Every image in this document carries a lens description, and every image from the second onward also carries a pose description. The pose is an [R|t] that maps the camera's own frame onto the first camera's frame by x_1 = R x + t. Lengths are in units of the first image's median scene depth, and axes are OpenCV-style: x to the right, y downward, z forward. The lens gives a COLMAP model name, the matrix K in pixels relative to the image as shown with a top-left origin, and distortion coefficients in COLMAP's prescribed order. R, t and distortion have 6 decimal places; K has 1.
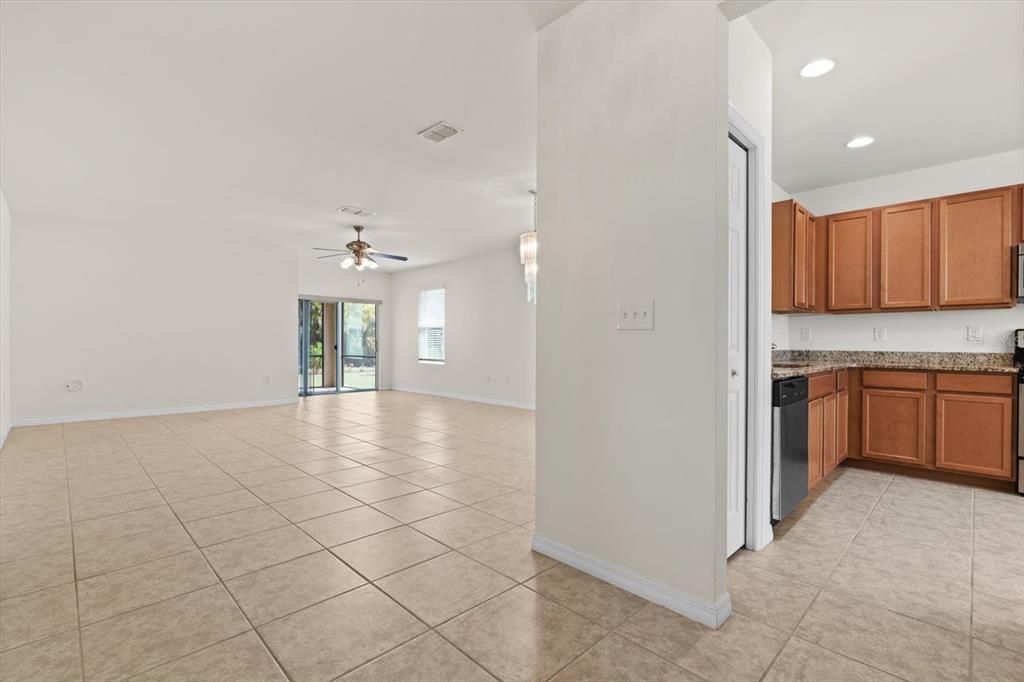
lens RADIAL K [[461.8, 0, 513.6], [0, 461.8, 345.1], [0, 0, 1]] dist [-0.003222, -0.000121]
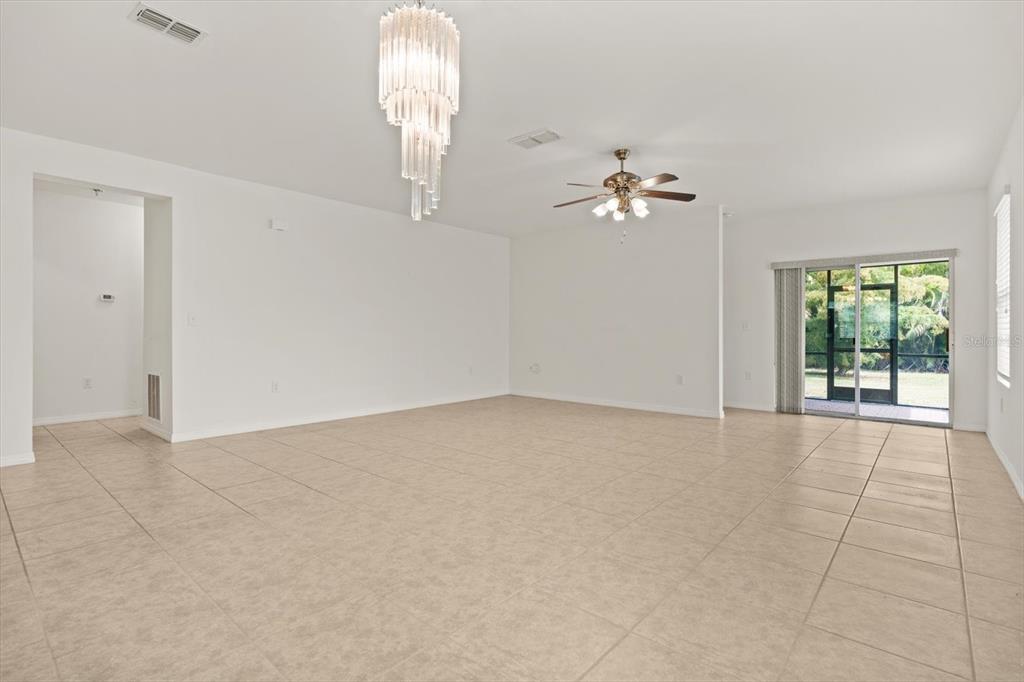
lens RADIAL K [[497.2, 0, 515.6], [0, 497.2, 336.0], [0, 0, 1]] dist [-0.000760, -0.000032]
pose [[0.069539, 0.004201, -0.997570, 0.547593], [-0.007745, 0.999963, 0.003672, -0.003100], [0.997549, 0.007471, 0.069569, 1.300799]]
